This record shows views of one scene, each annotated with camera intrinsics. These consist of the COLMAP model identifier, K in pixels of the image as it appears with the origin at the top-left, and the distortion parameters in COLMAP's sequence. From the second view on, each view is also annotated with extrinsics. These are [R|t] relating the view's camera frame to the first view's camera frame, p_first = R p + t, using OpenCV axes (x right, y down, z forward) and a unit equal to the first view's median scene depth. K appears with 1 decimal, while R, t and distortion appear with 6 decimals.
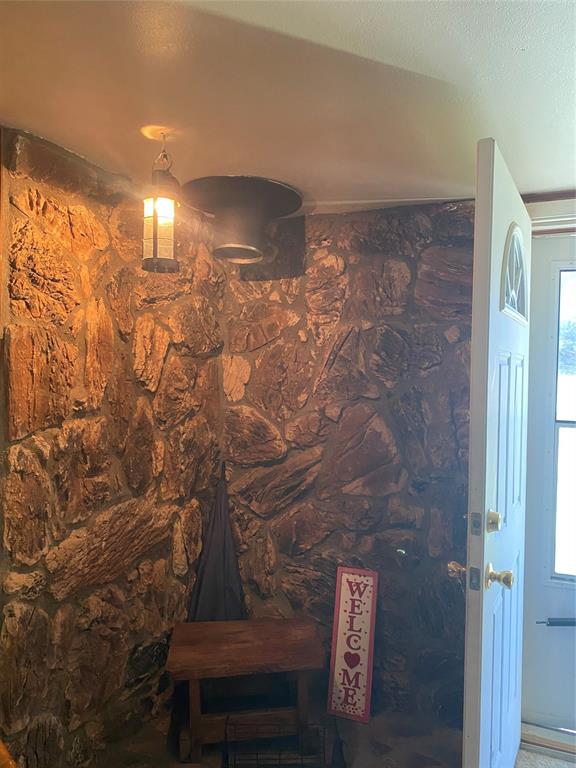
lens RADIAL K [[581.7, 0, 286.6], [0, 581.7, 375.1], [0, 0, 1]] dist [0.019422, -0.020431]
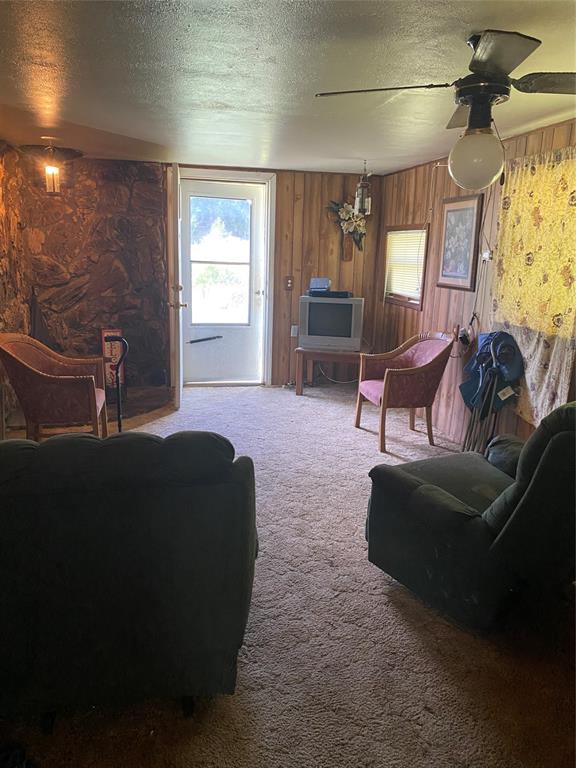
lens RADIAL K [[581.7, 0, 287.9], [0, 581.7, 385.4], [0, 0, 1]] dist [0.019422, -0.020431]
pose [[0.804509, -0.129031, 0.579756, -0.641143], [-0.009577, 0.973172, 0.229879, 0.020832], [-0.593864, -0.190492, 0.781690, -1.155780]]
